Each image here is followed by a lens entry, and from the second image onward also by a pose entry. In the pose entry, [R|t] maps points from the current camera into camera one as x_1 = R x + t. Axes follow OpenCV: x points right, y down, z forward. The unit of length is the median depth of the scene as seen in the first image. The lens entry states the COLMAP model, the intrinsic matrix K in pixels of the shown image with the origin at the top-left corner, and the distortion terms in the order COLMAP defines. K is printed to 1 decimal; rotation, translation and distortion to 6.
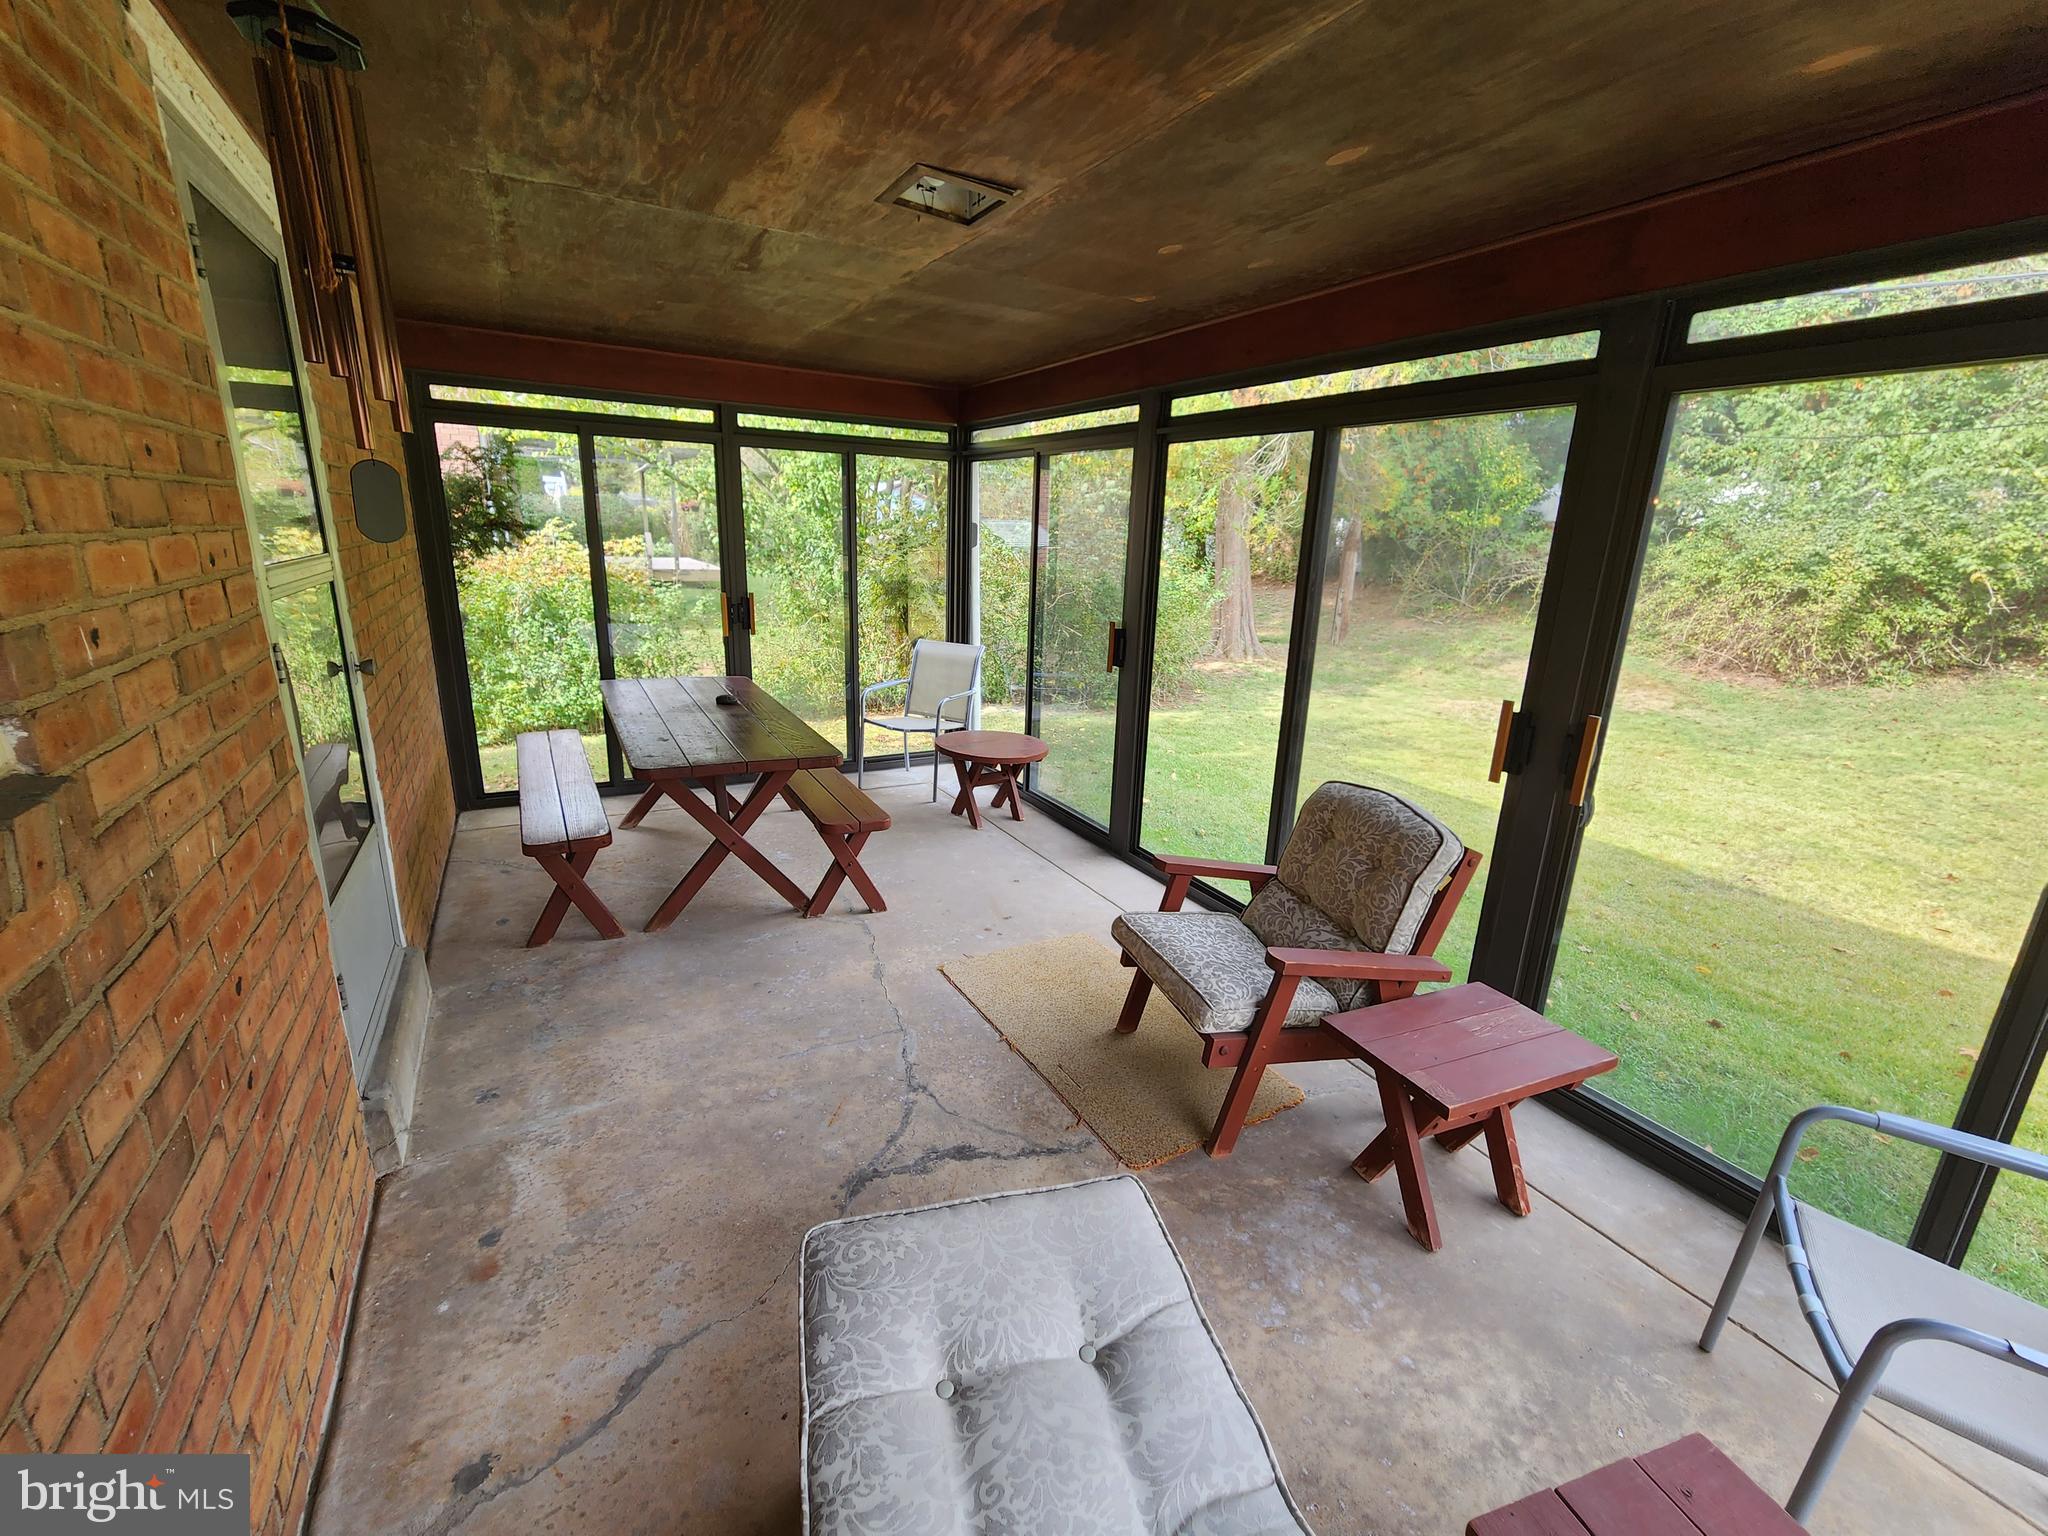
lens RADIAL K [[856.3, 0, 1033.7], [0, 856.3, 768.7], [0, 0, 1]] dist [-0.002602, 0.000408]
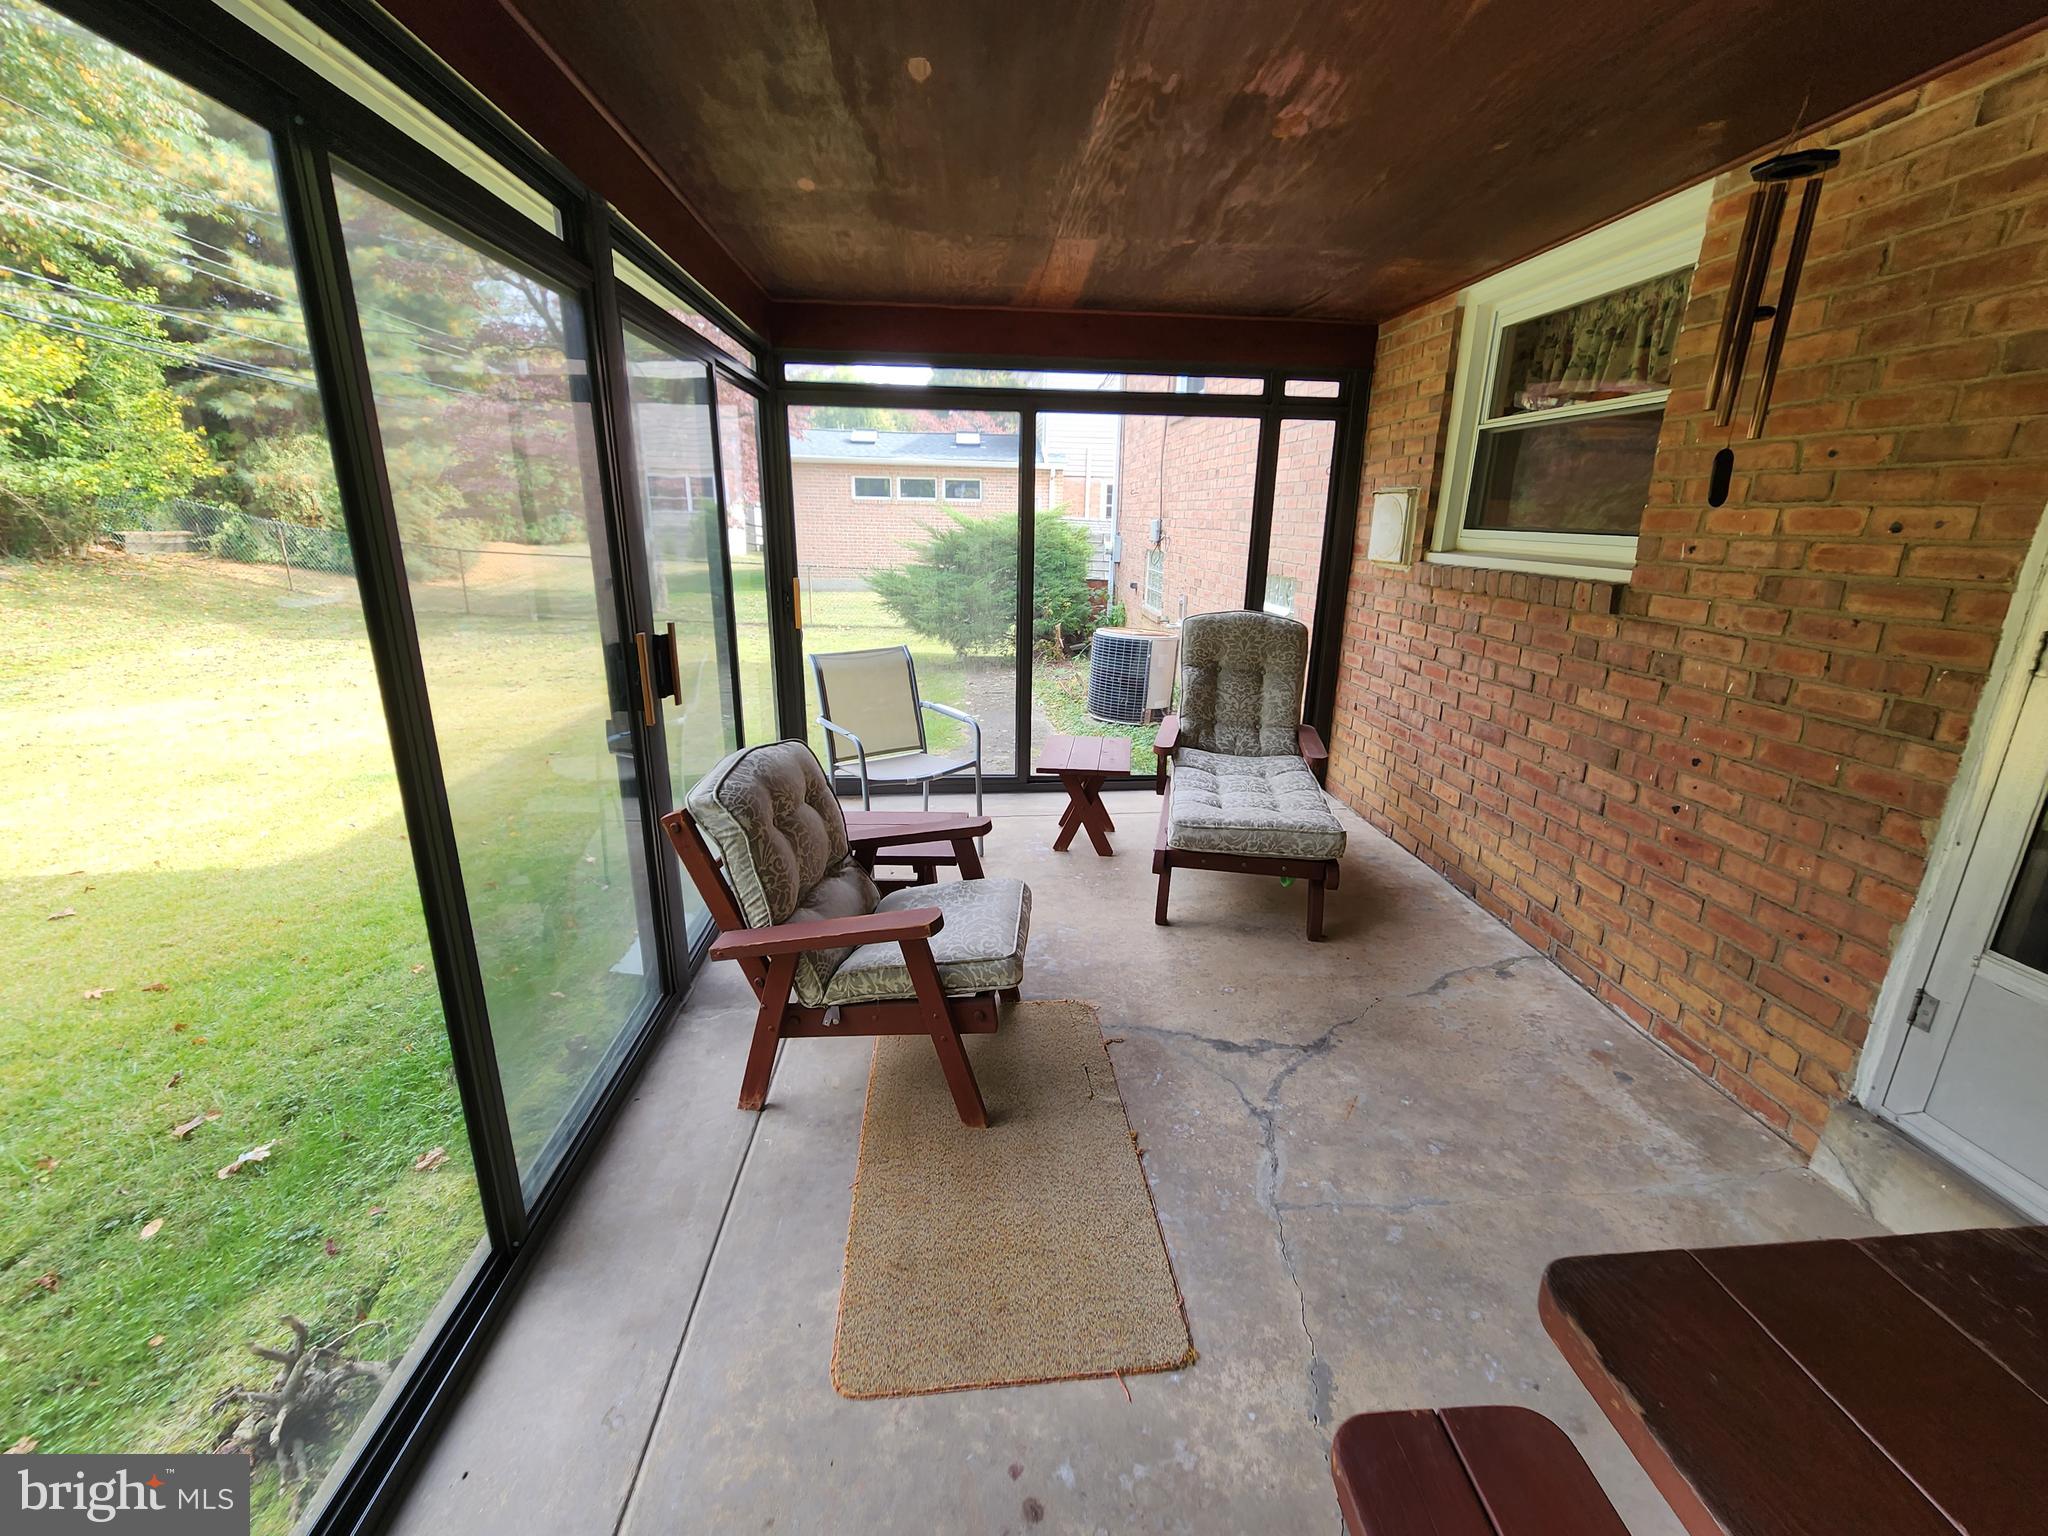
lens RADIAL K [[856.3, 0, 1033.7], [0, 856.3, 768.7], [0, 0, 1]] dist [-0.002602, 0.000408]
pose [[-0.904516, -0.170445, 0.390896, -0.269000], [0.064107, 0.851883, 0.519793, -0.525831], [-0.421594, 0.495220, -0.759615, 2.066927]]
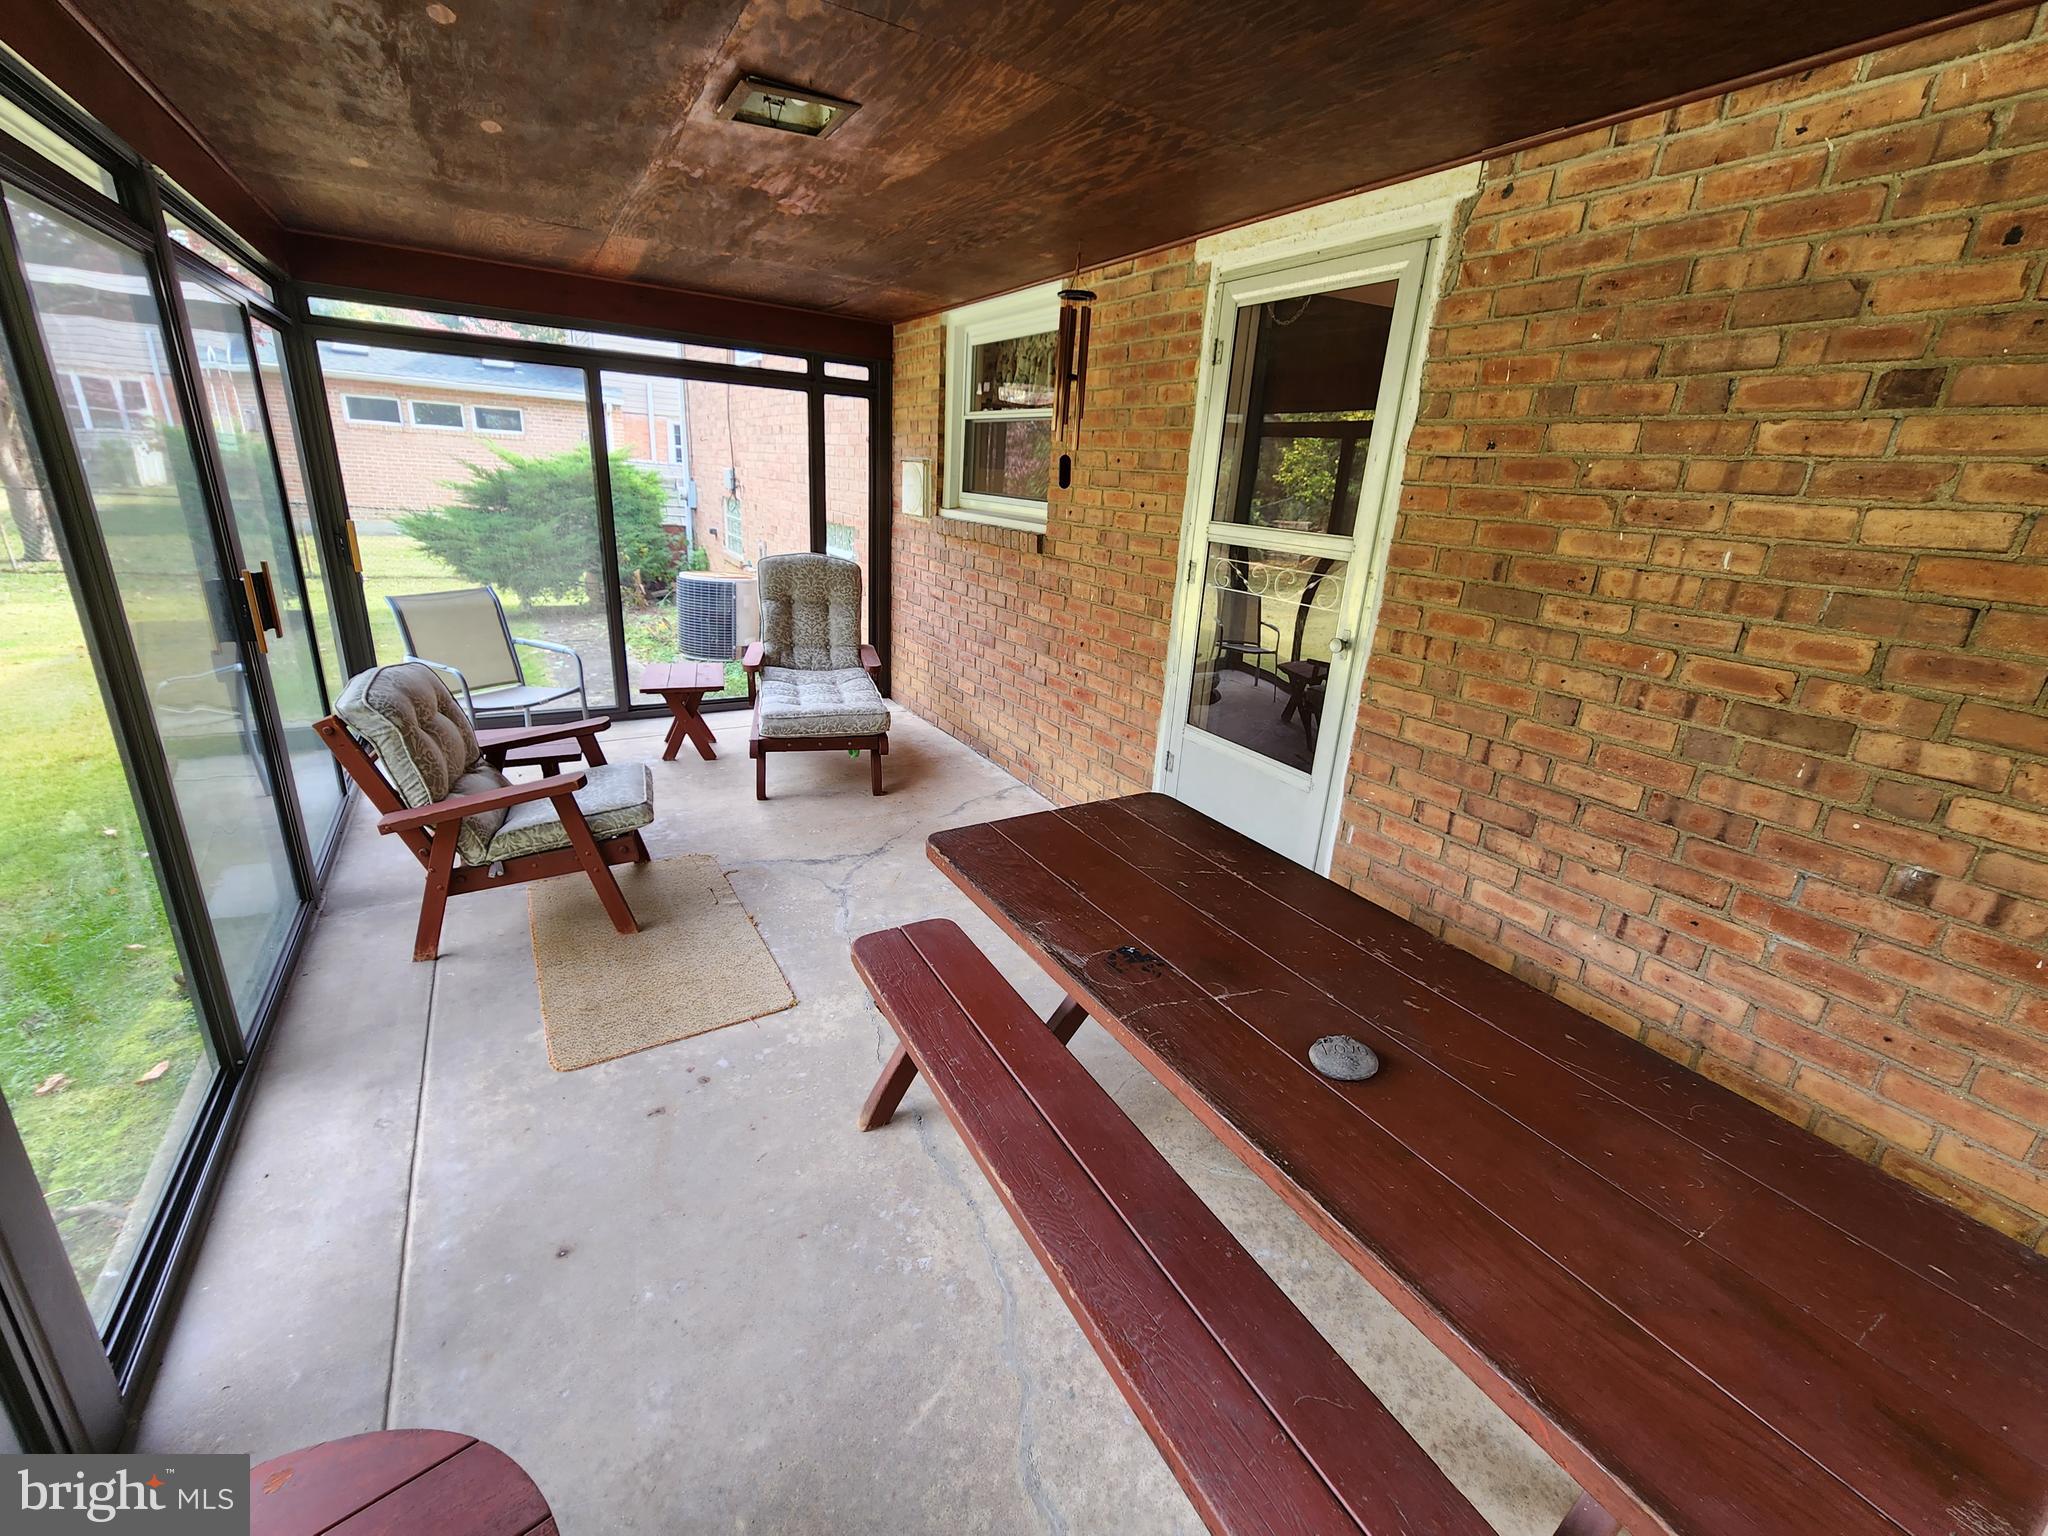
lens RADIAL K [[856.3, 0, 1033.7], [0, 856.3, 768.7], [0, 0, 1]] dist [-0.002602, 0.000408]
pose [[-0.995030, -0.086221, -0.049808, -0.457870], [-0.099302, 0.822276, 0.560358, -0.716585], [-0.007359, 0.562519, -0.826752, 2.570699]]
